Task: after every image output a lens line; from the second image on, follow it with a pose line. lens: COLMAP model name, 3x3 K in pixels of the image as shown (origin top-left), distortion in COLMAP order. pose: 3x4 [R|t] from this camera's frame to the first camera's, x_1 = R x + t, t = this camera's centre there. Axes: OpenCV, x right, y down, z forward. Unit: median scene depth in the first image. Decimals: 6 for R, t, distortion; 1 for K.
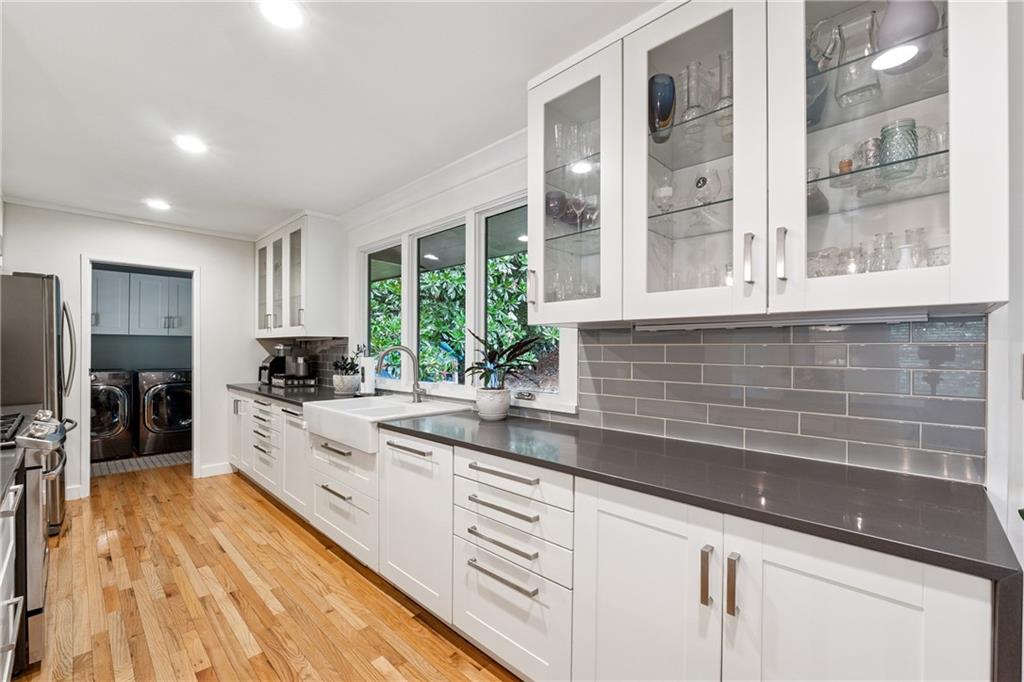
lens RADIAL K [[431.0, 0, 507.4], [0, 431.0, 353.6], [0, 0, 1]] dist [-0.008563, -0.000581]
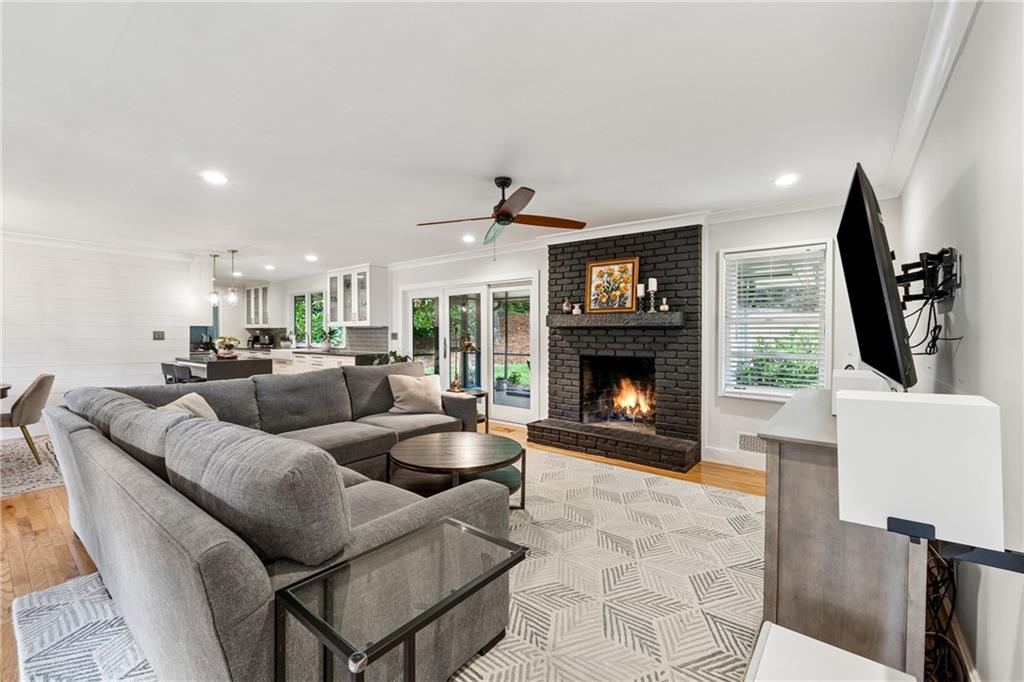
lens RADIAL K [[431.0, 0, 504.2], [0, 431.0, 338.9], [0, 0, 1]] dist [-0.008563, -0.000581]
pose [[0.994980, -0.005086, 0.099944, 0.970668], [0.004649, 0.999979, 0.004599, 0.031613], [-0.099965, -0.004111, 0.994982, -2.451980]]
